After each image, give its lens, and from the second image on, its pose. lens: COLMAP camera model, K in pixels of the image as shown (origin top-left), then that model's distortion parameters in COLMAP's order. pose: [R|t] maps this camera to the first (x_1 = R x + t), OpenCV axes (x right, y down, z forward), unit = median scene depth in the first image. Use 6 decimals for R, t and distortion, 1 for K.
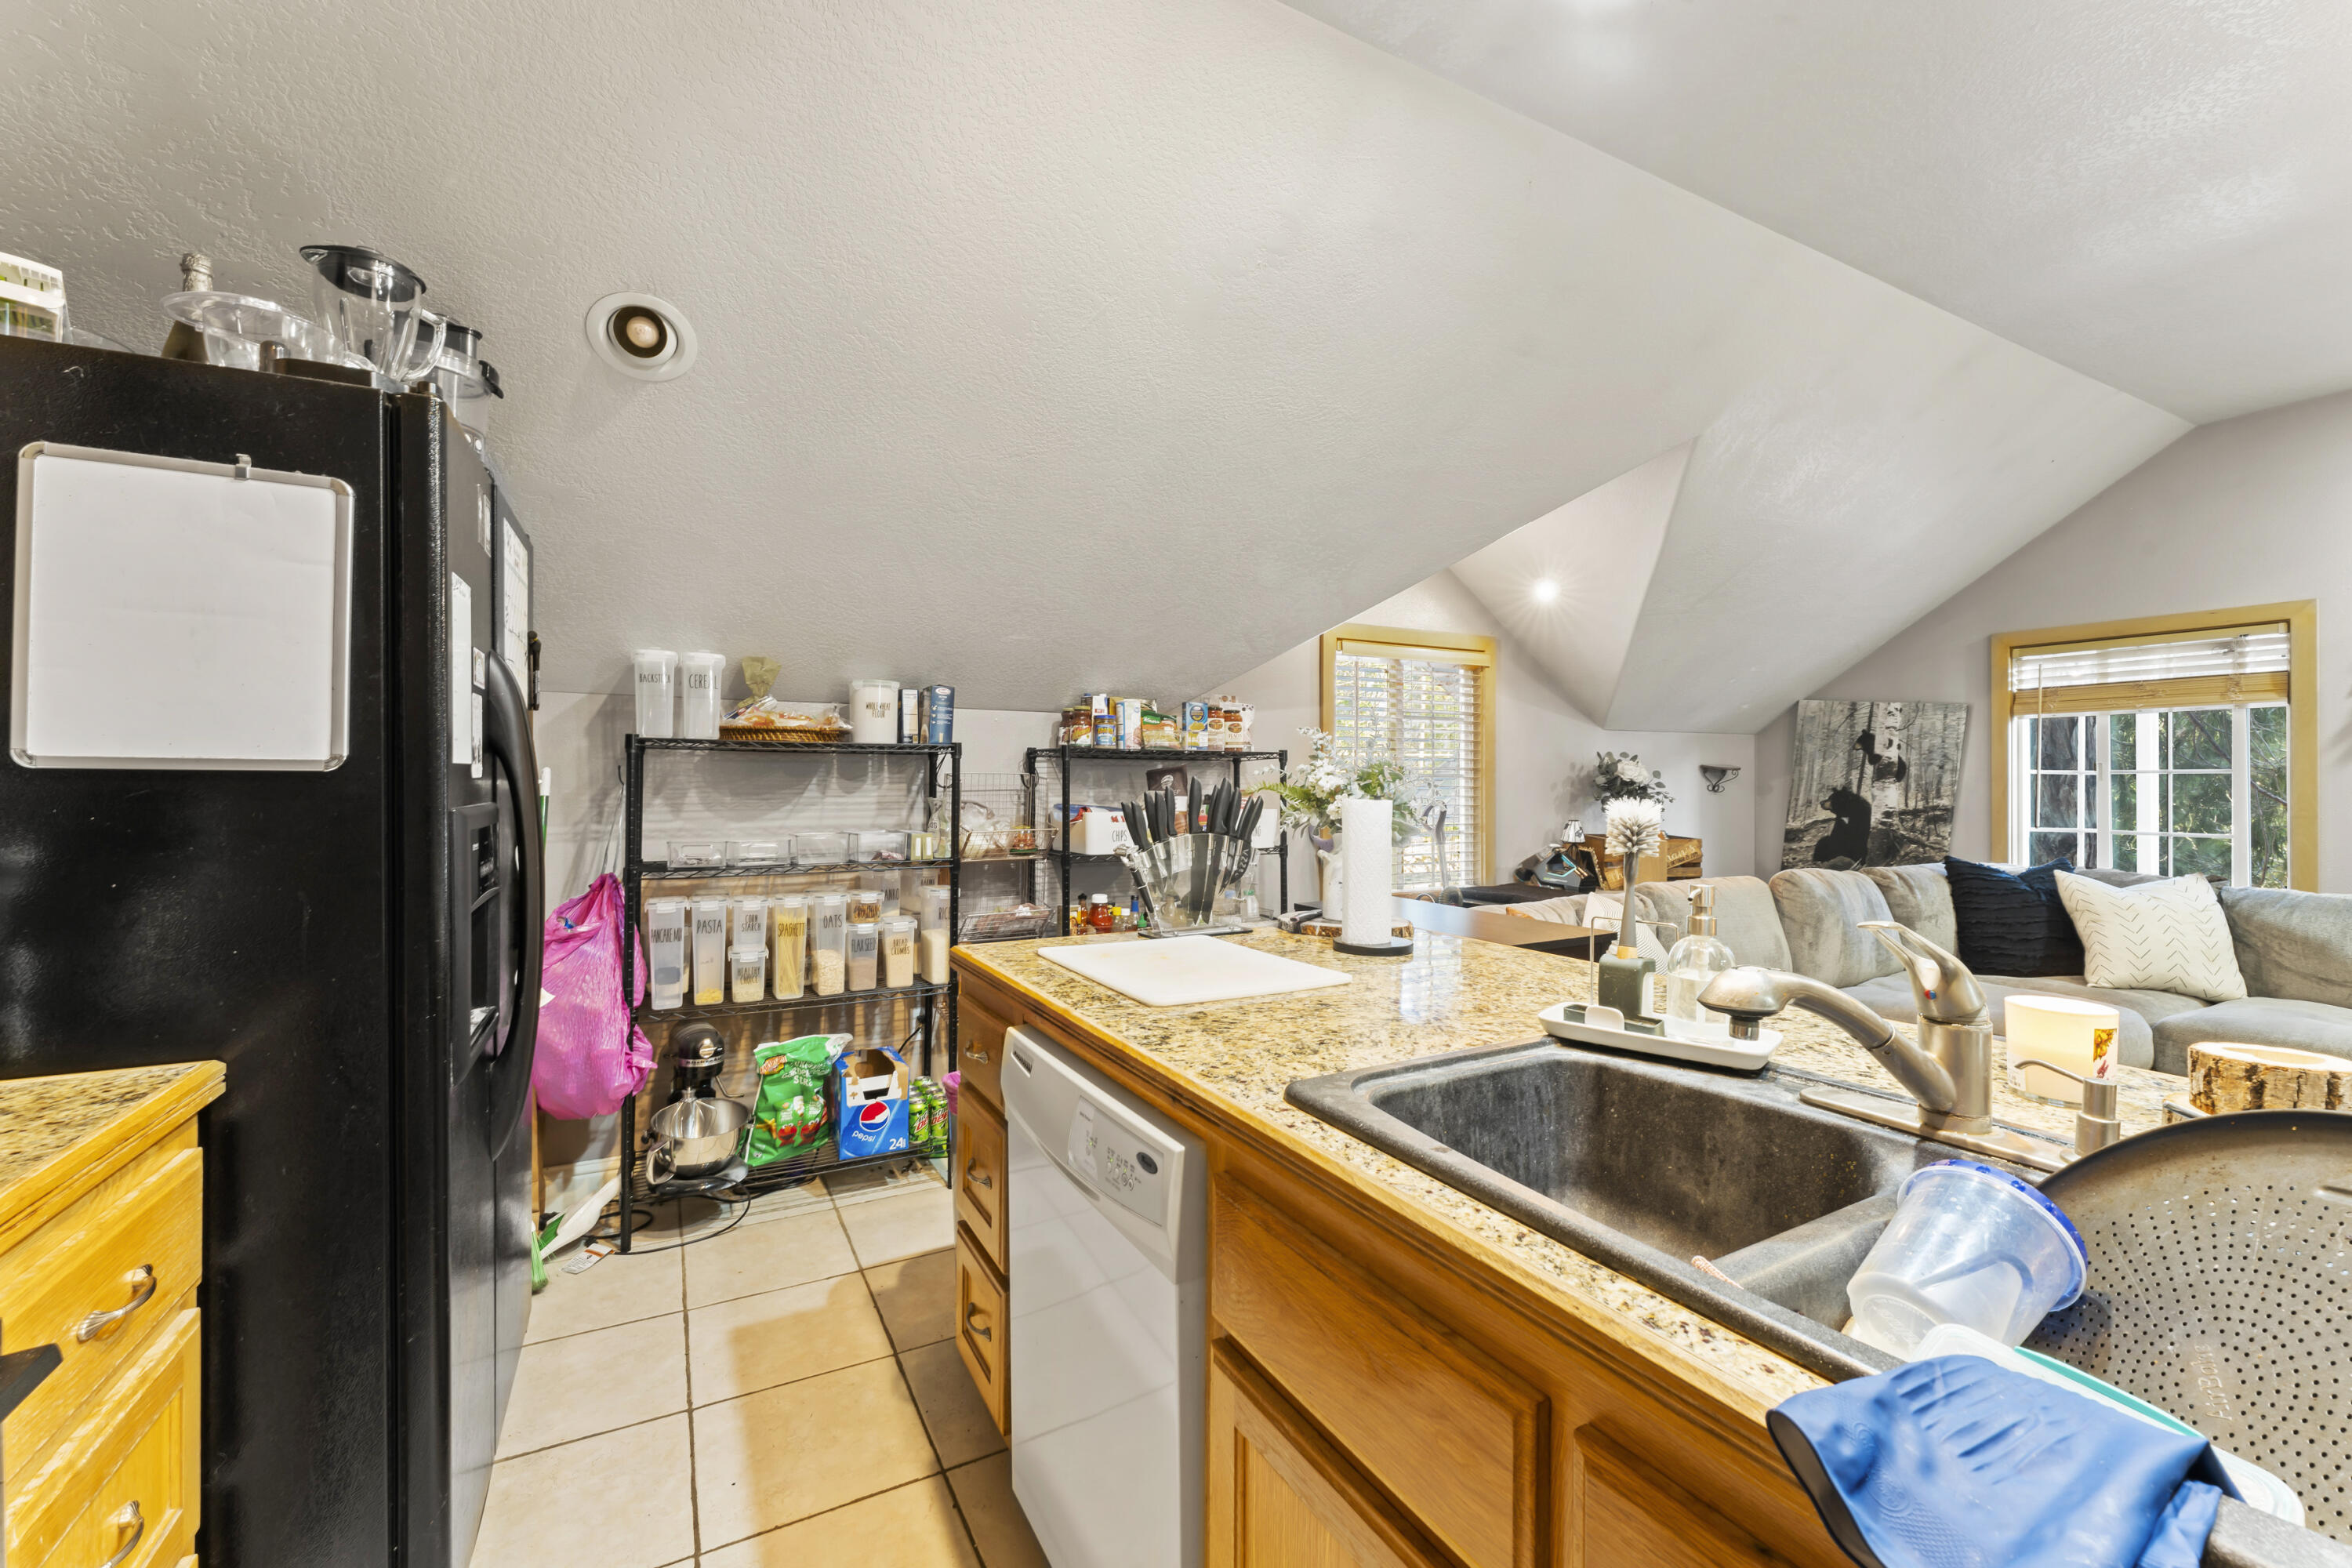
lens RADIAL K [[936.3, 0, 1167.5], [0, 936.3, 779.6], [0, 0, 1]] dist [-0.000106, 0.000156]
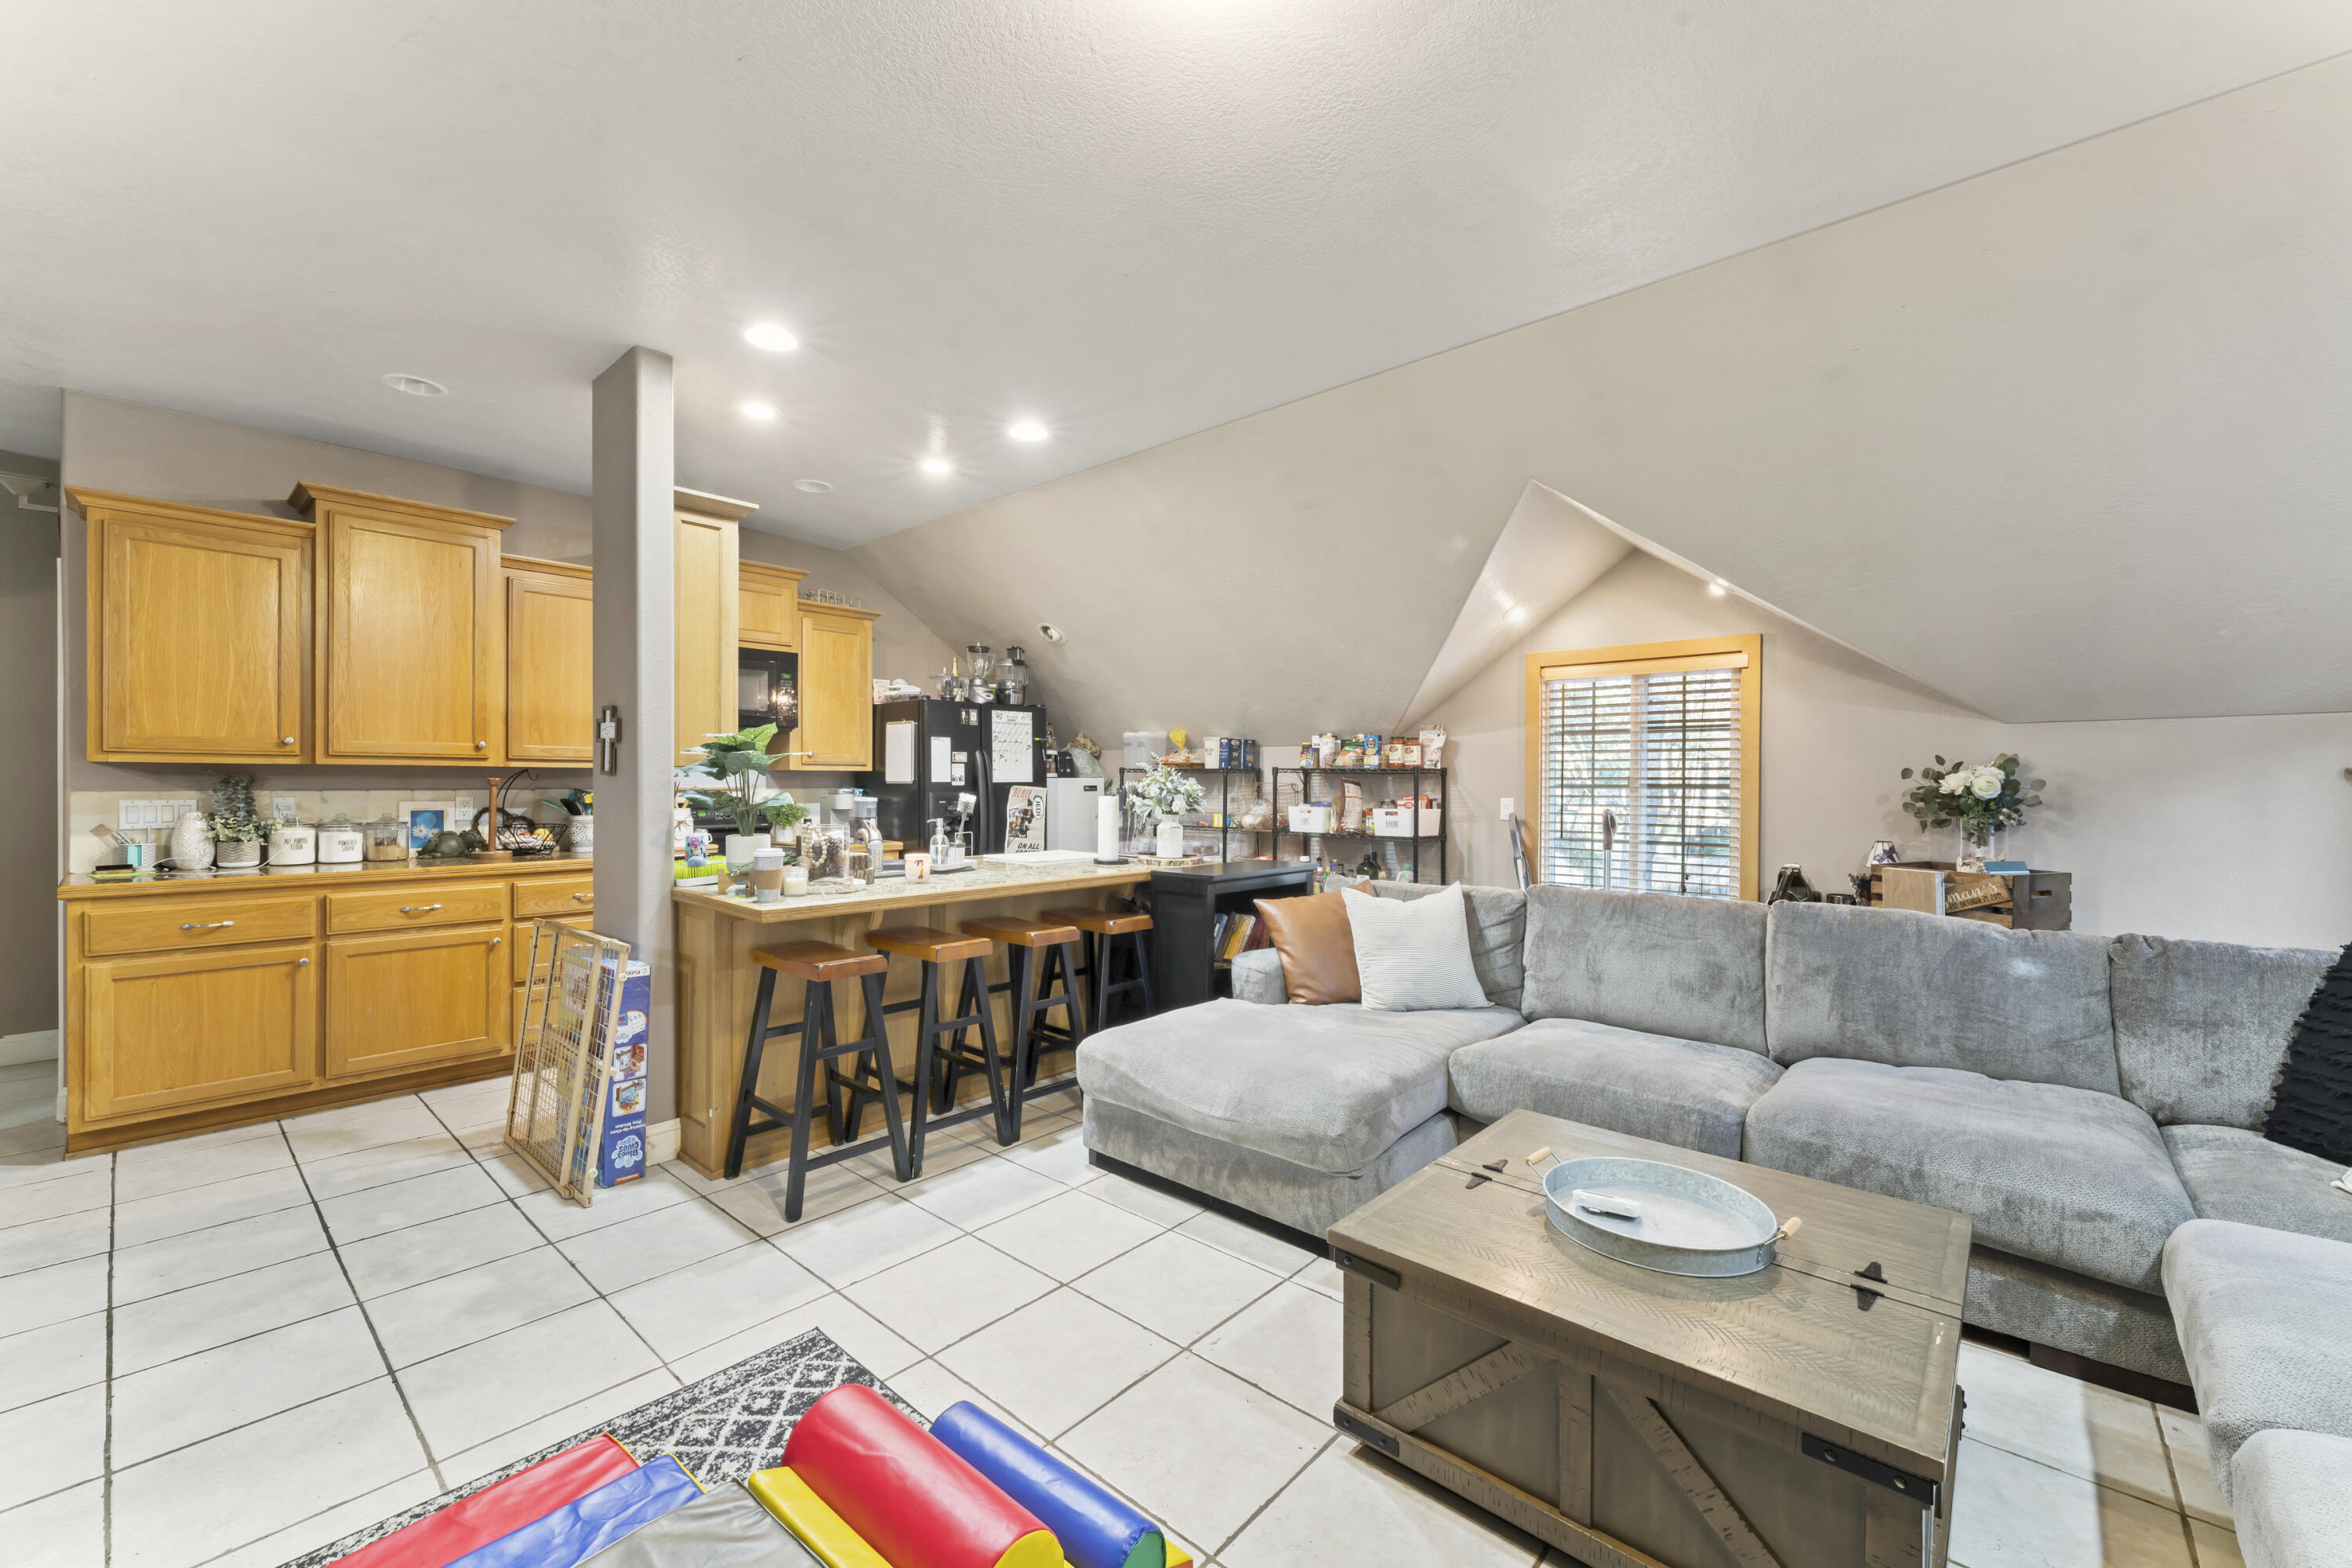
lens RADIAL K [[936.3, 0, 1174.4], [0, 936.3, 786.3], [0, 0, 1]] dist [-0.000106, 0.000156]
pose [[0.345406, 0.005604, -0.938437, 0.966520], [-0.004789, 0.999980, 0.004209, -0.004793], [0.938441, 0.003040, 0.345426, 0.145864]]
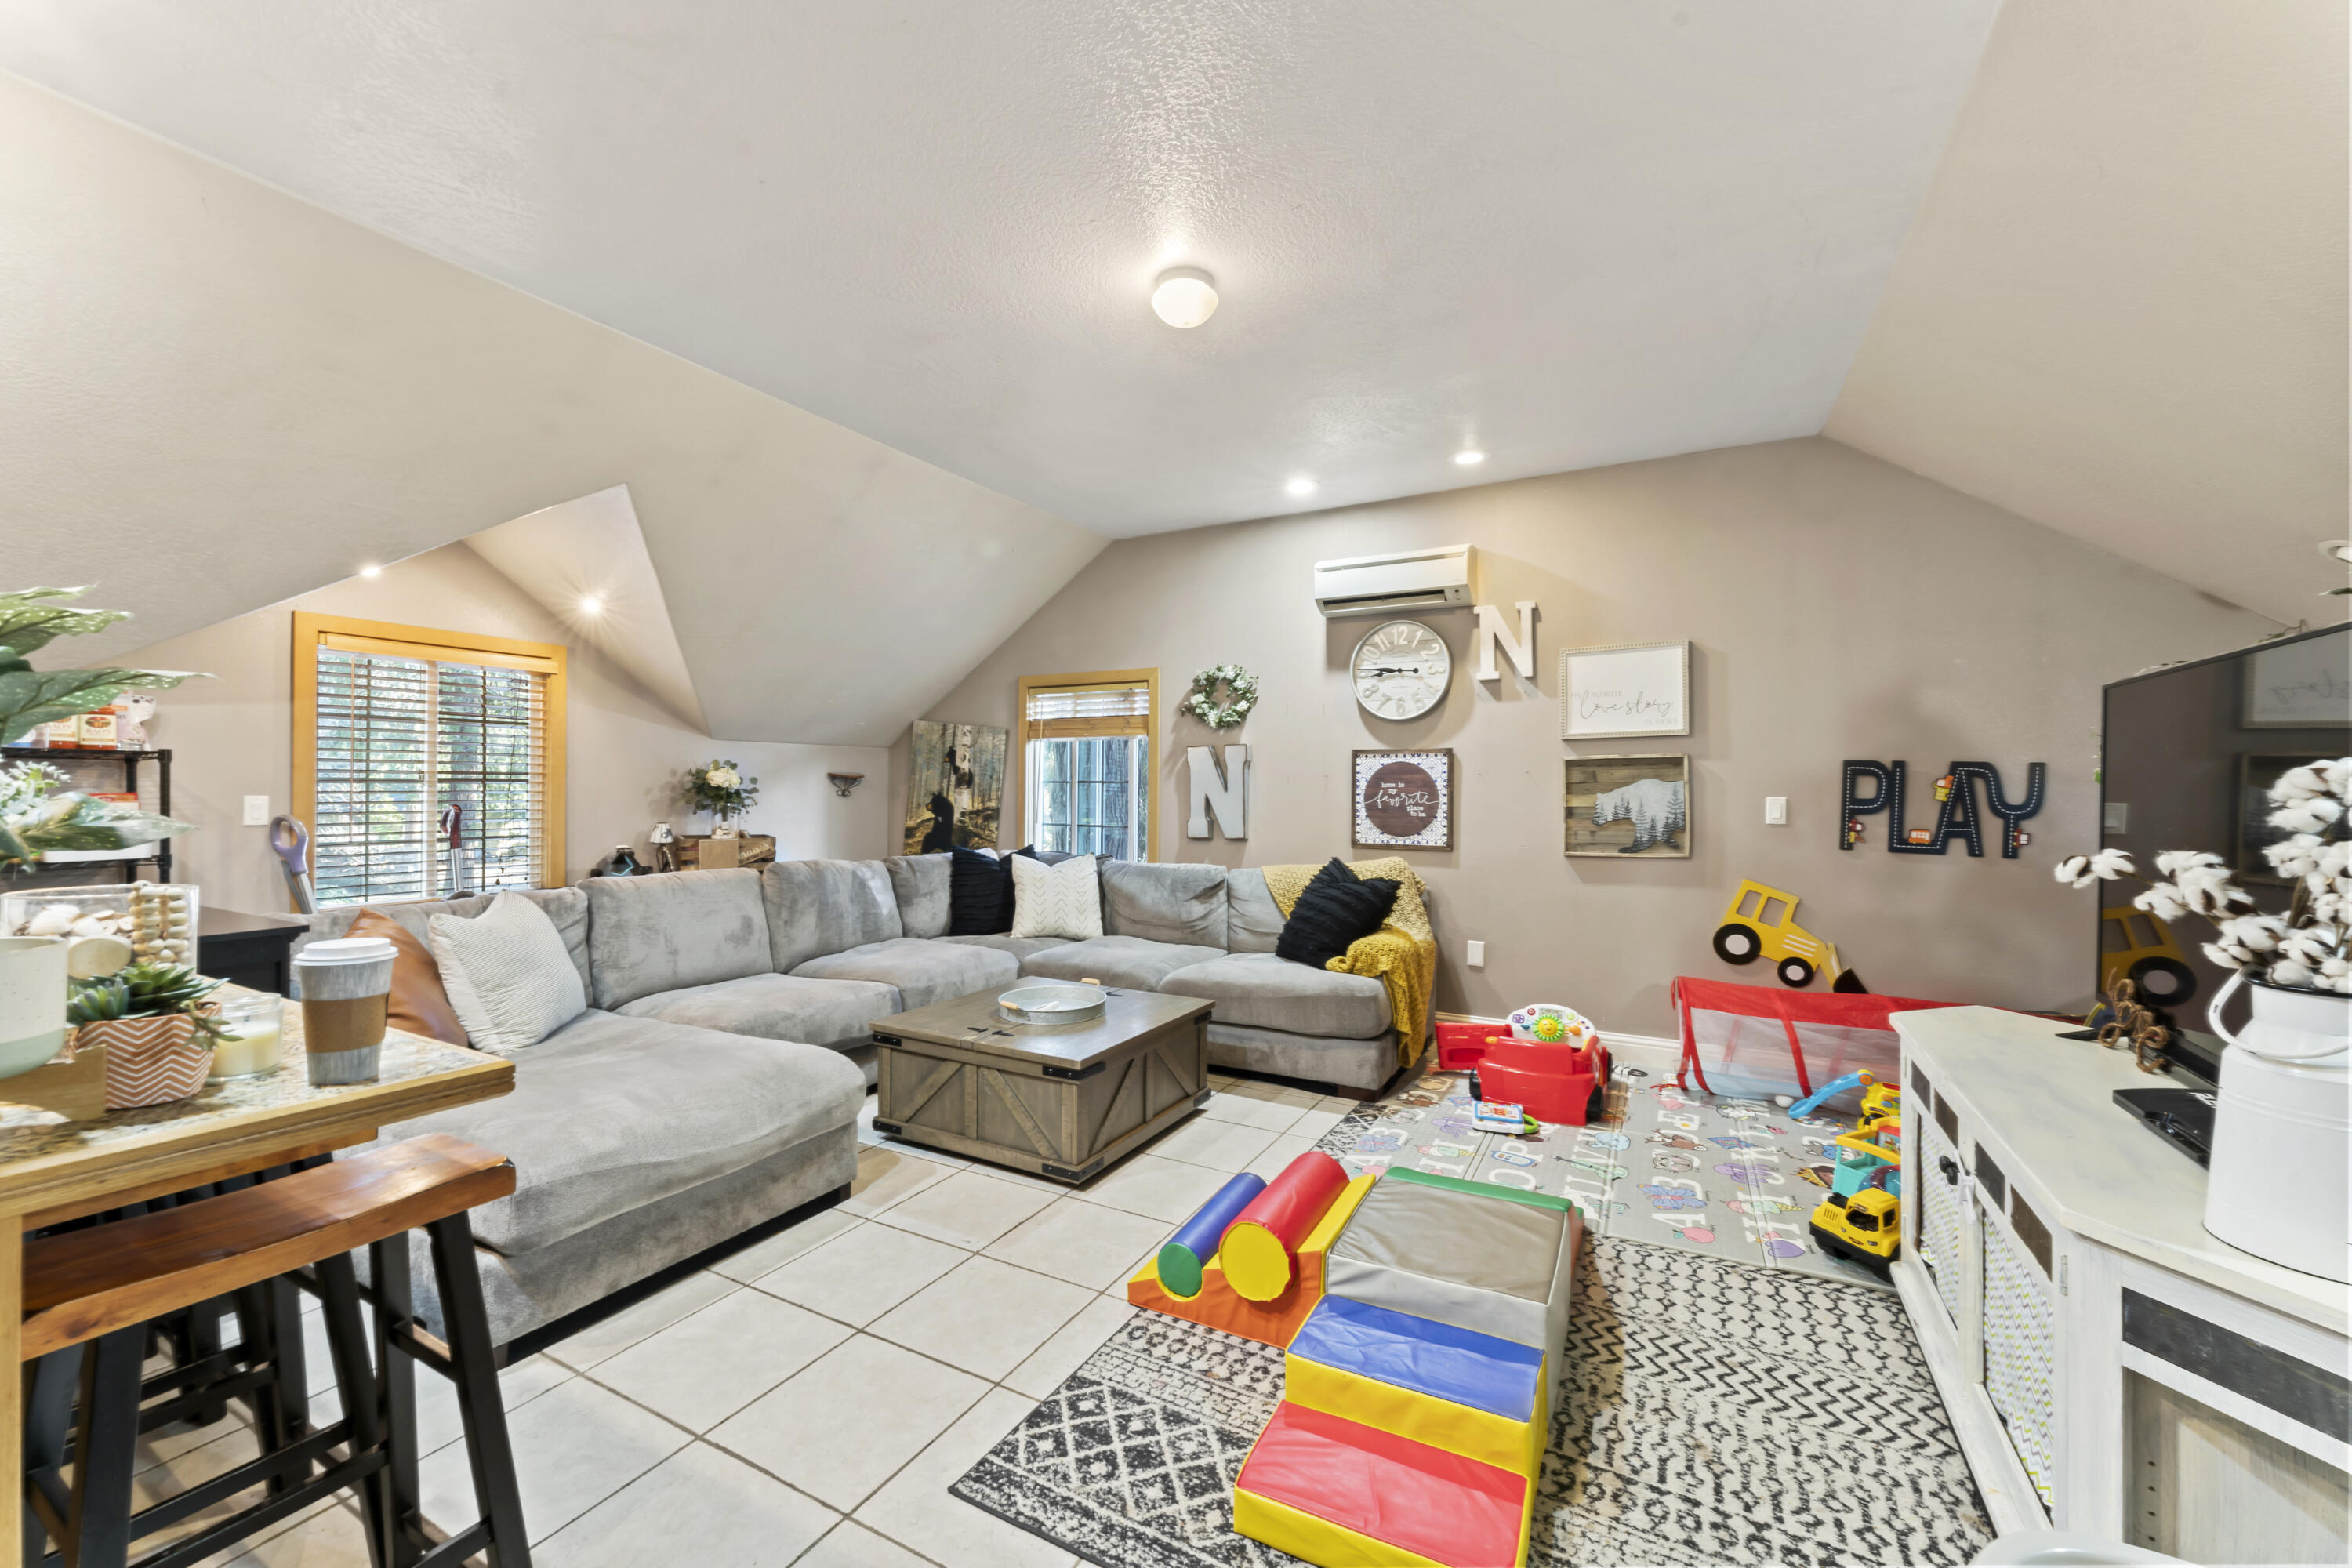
lens RADIAL K [[936.3, 0, 1163.9], [0, 936.3, 785.6], [0, 0, 1]] dist [-0.000106, 0.000156]
pose [[0.841095, 0.006210, 0.540852, 0.331399], [-0.006424, 0.999978, -0.001492, -0.001204], [-0.540850, -0.002220, 0.841116, -0.210990]]
